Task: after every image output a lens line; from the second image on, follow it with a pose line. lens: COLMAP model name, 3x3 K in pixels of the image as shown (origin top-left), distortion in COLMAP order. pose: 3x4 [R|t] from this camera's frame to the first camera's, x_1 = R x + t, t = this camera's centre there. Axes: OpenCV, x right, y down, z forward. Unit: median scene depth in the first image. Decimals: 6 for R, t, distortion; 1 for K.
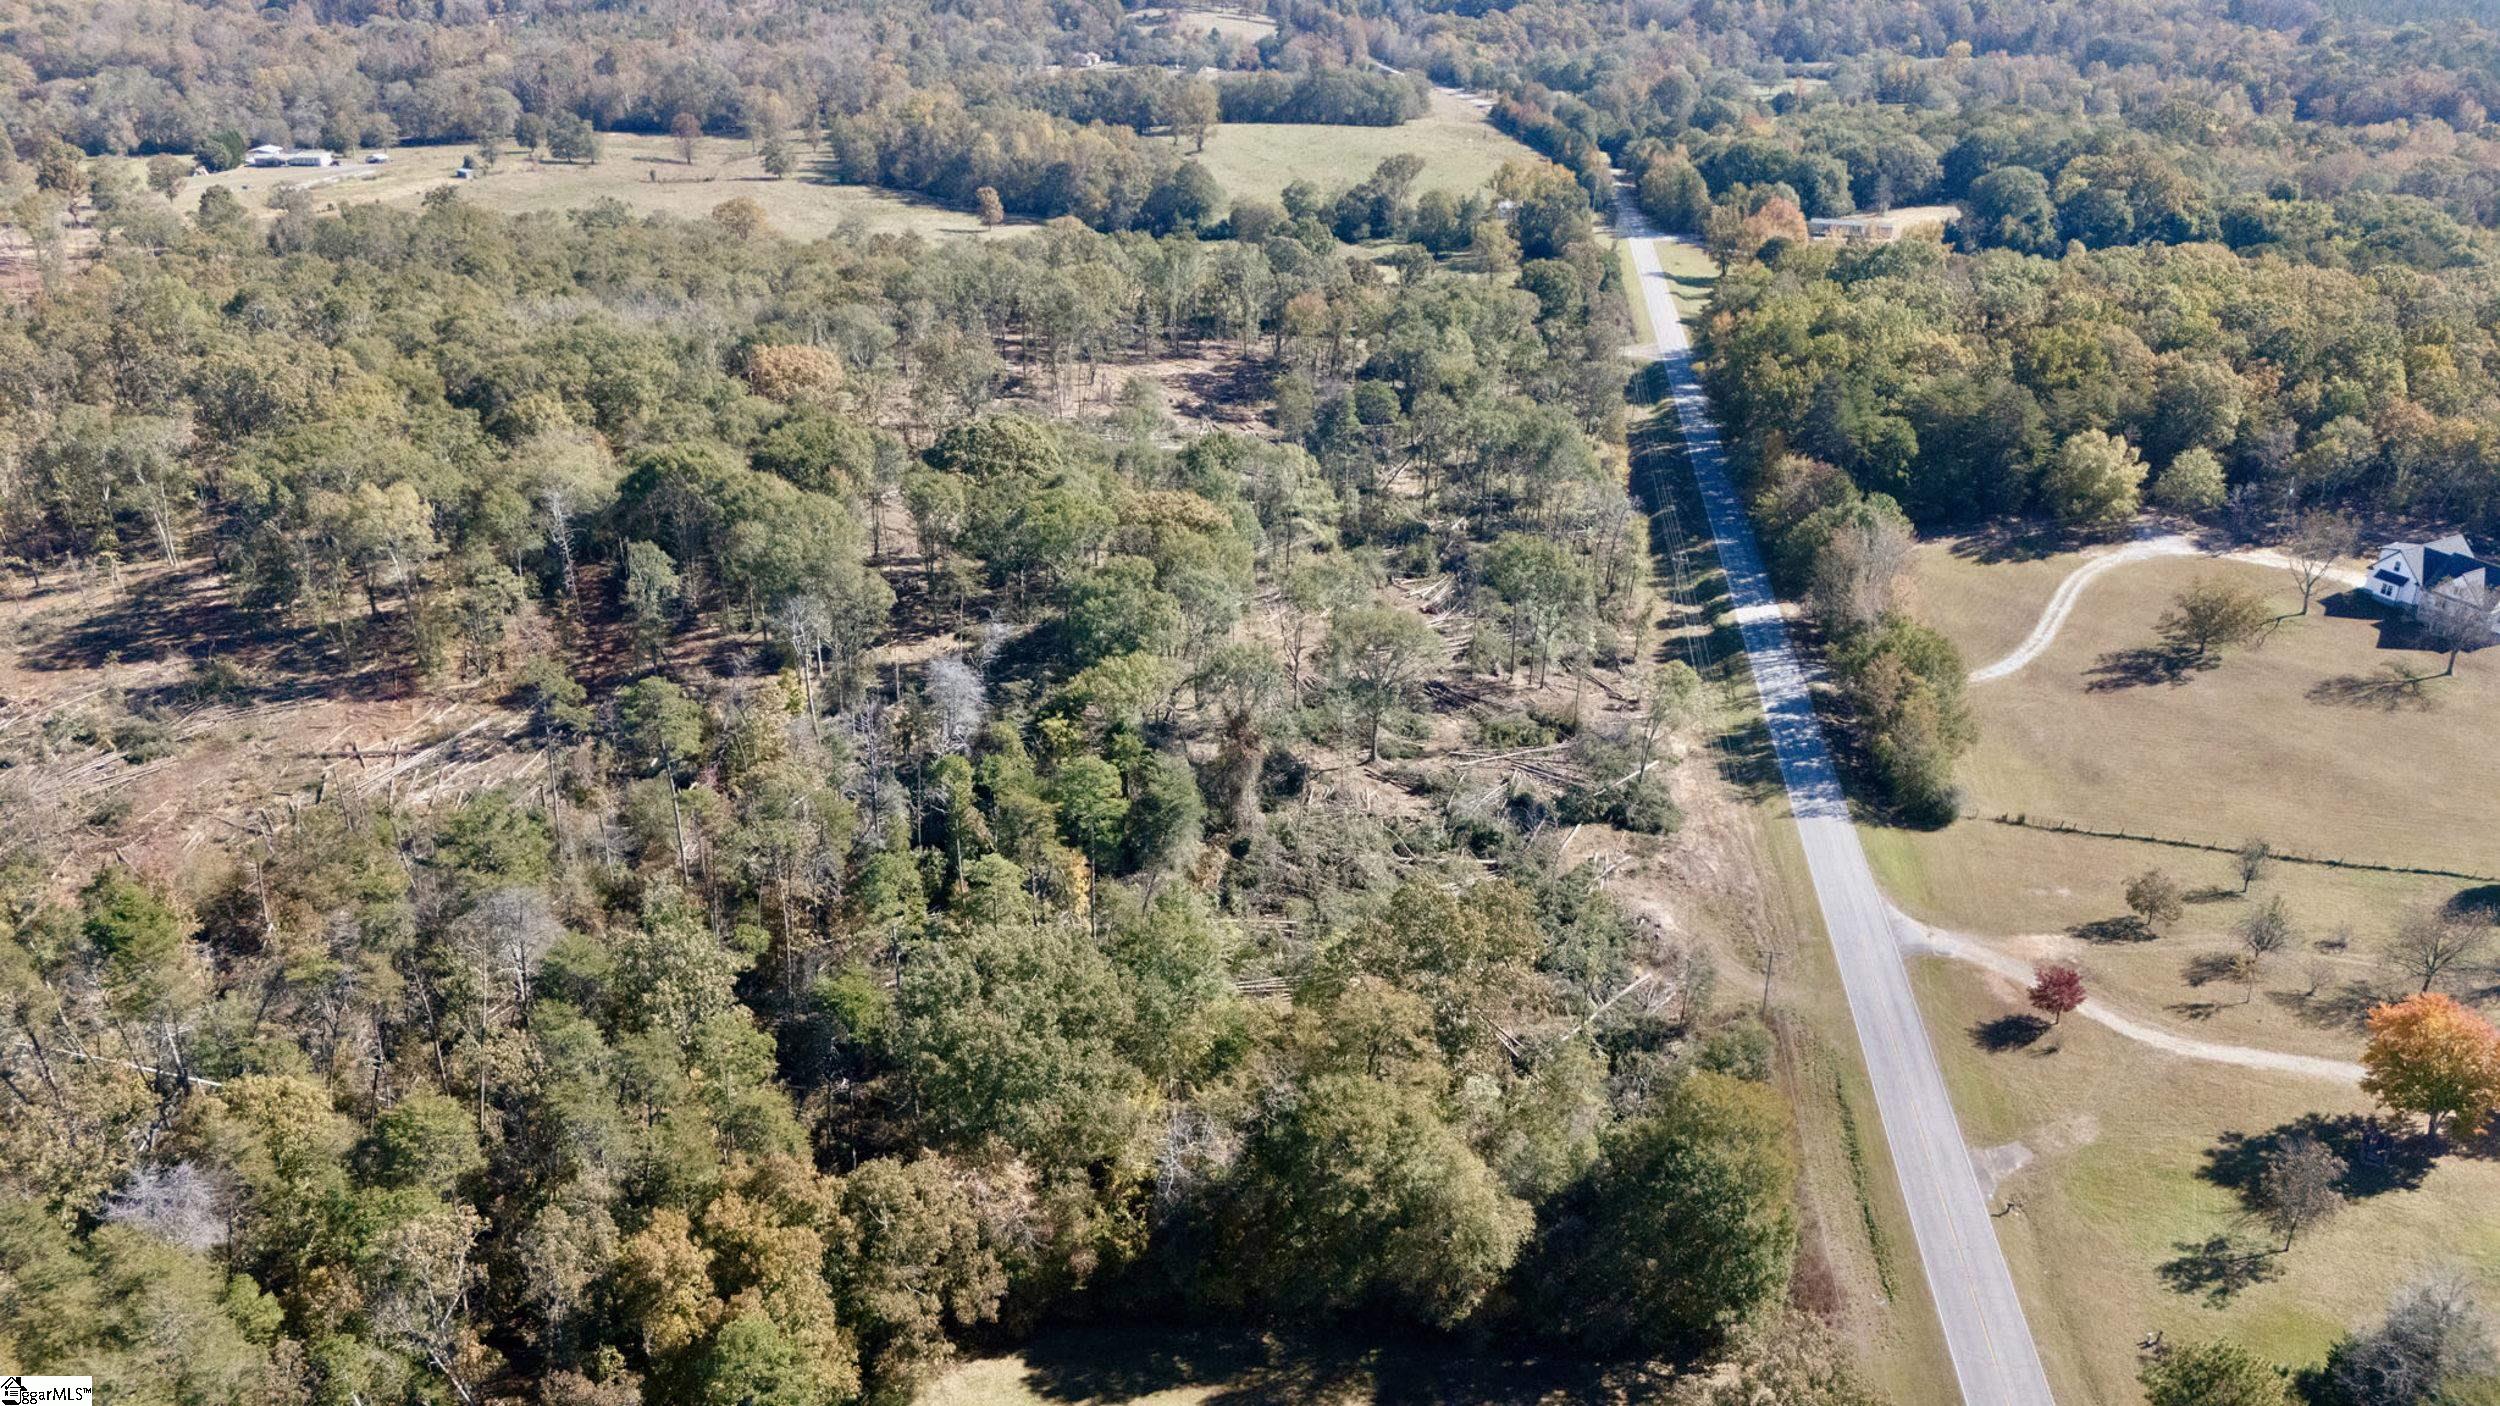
lens RADIAL K [[1808.7, 0, 1256.3], [0, 1808.7, 706.8], [0, 0, 1]] dist [0.094842, -0.130506]
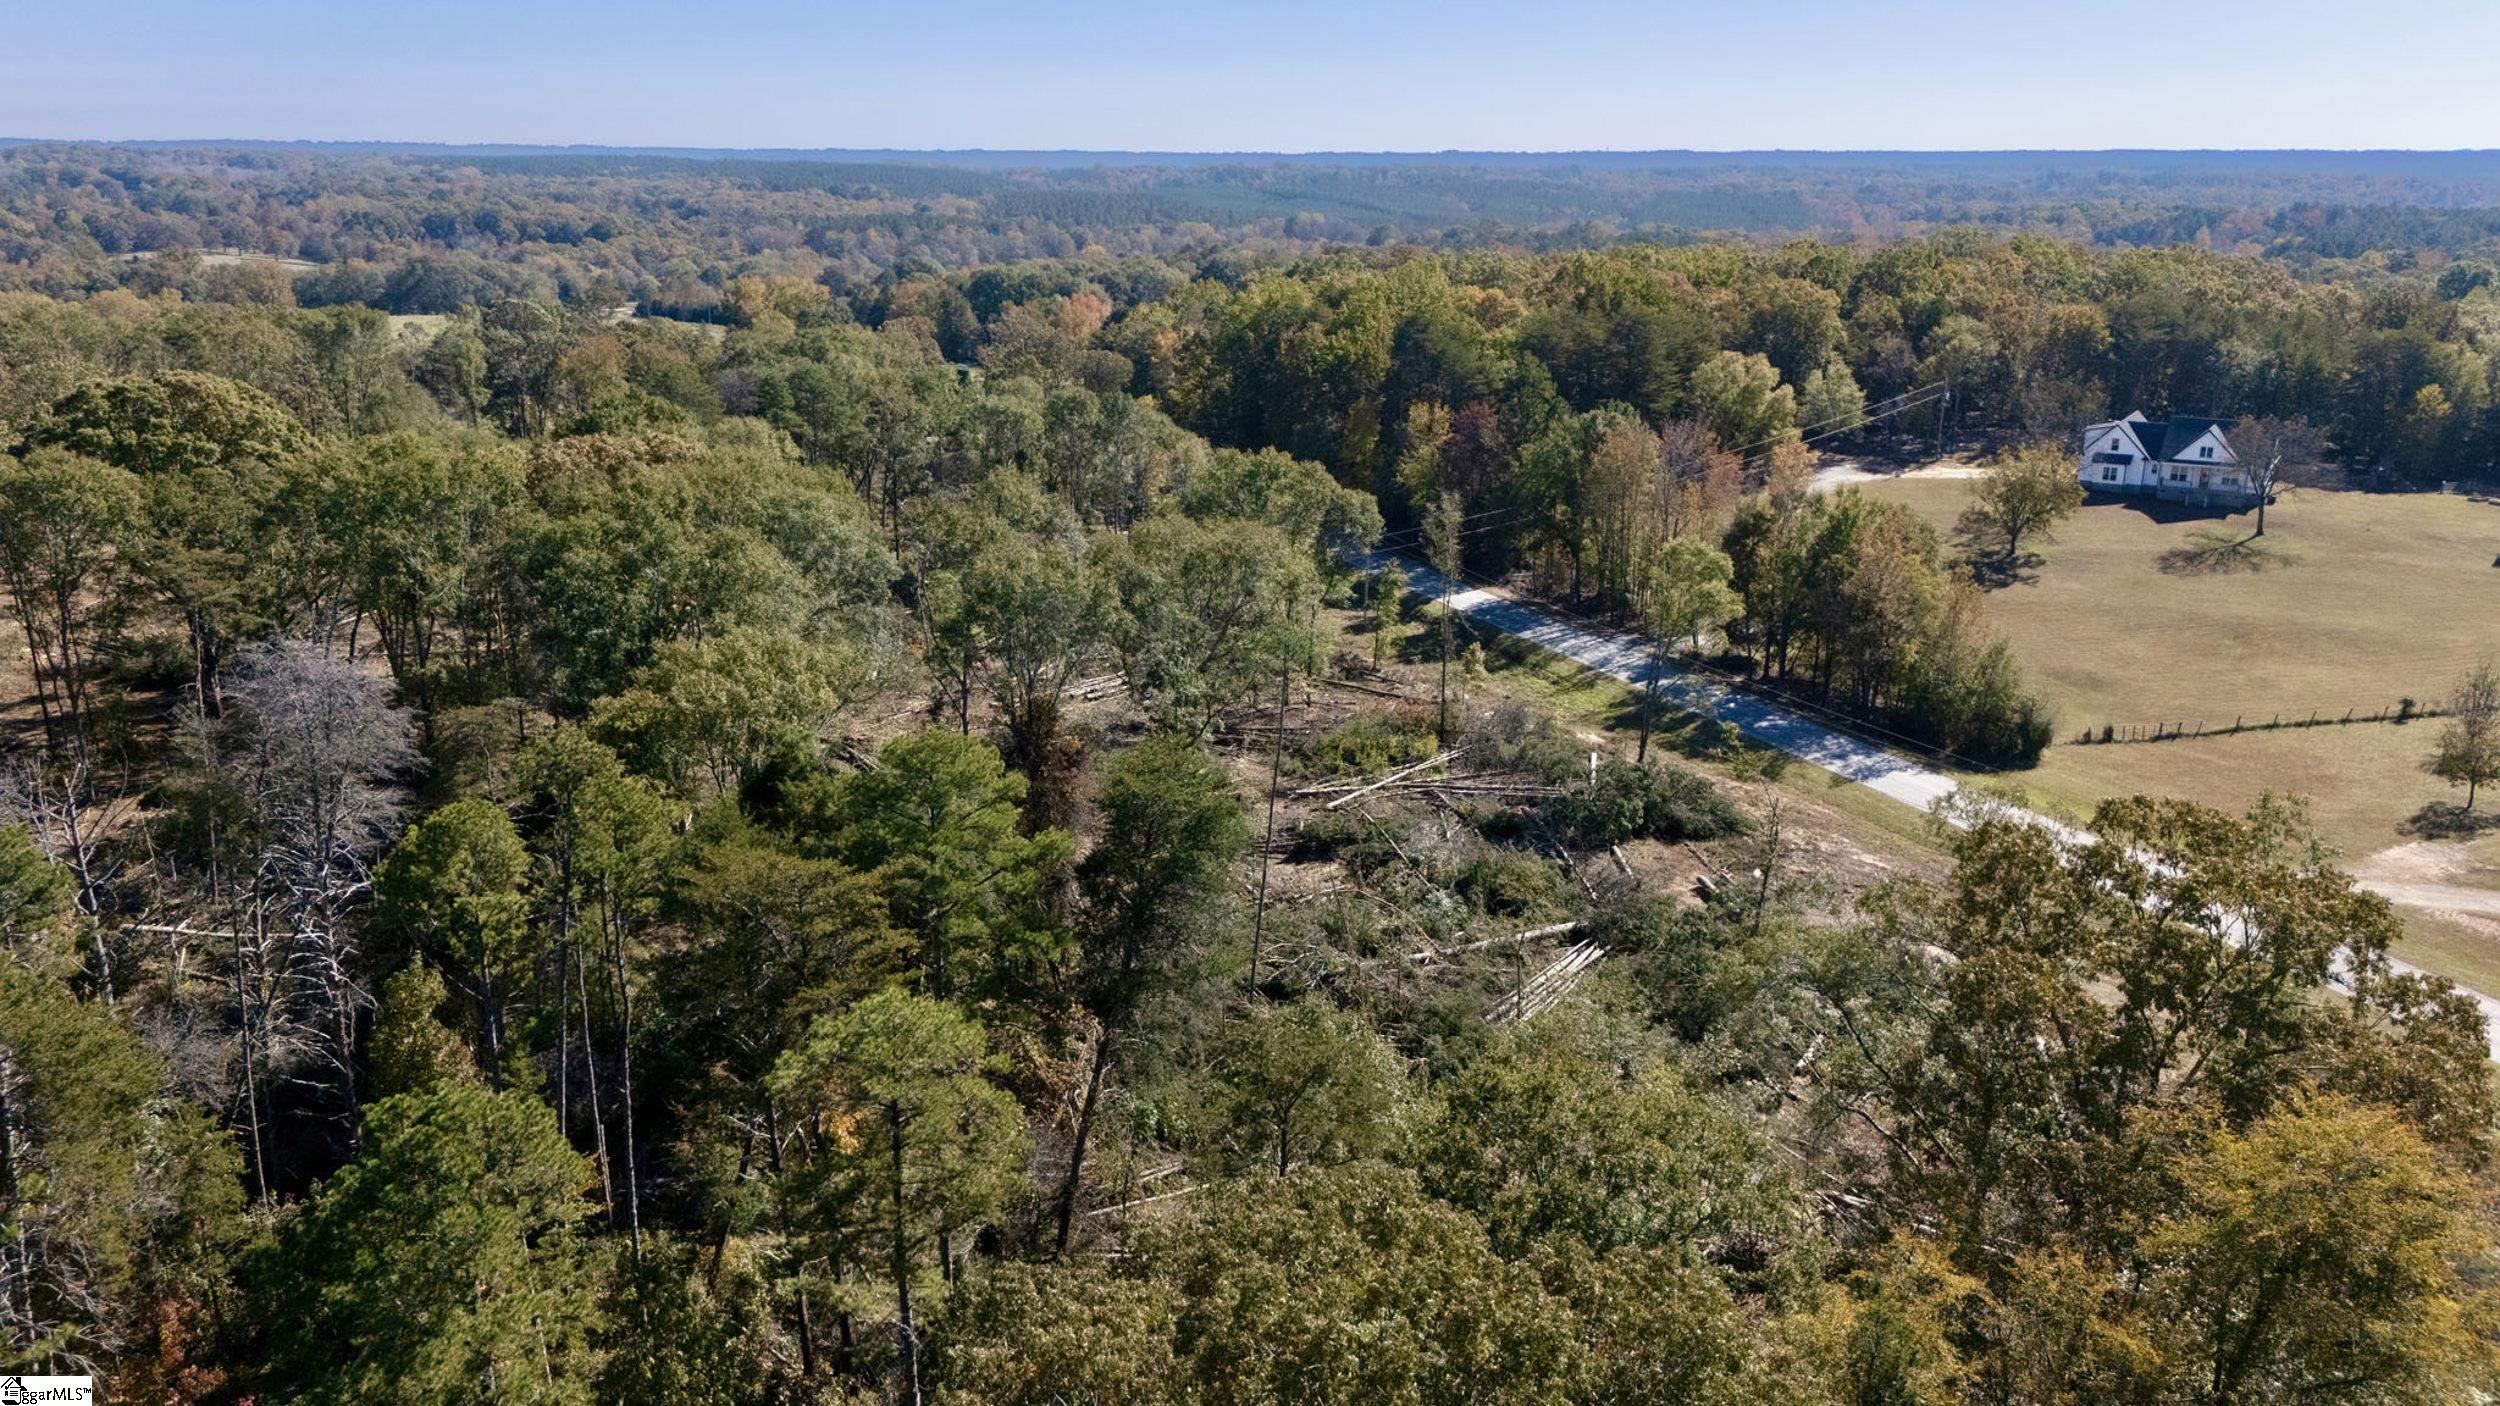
lens RADIAL K [[1808.7, 0, 1256.3], [0, 1808.7, 706.8], [0, 0, 1]] dist [0.094842, -0.130506]
pose [[0.878897, -0.136340, 0.457111, -0.127199], [0.205326, 0.973094, -0.104545, 0.048052], [-0.430559, 0.185742, 0.883244, 0.449759]]
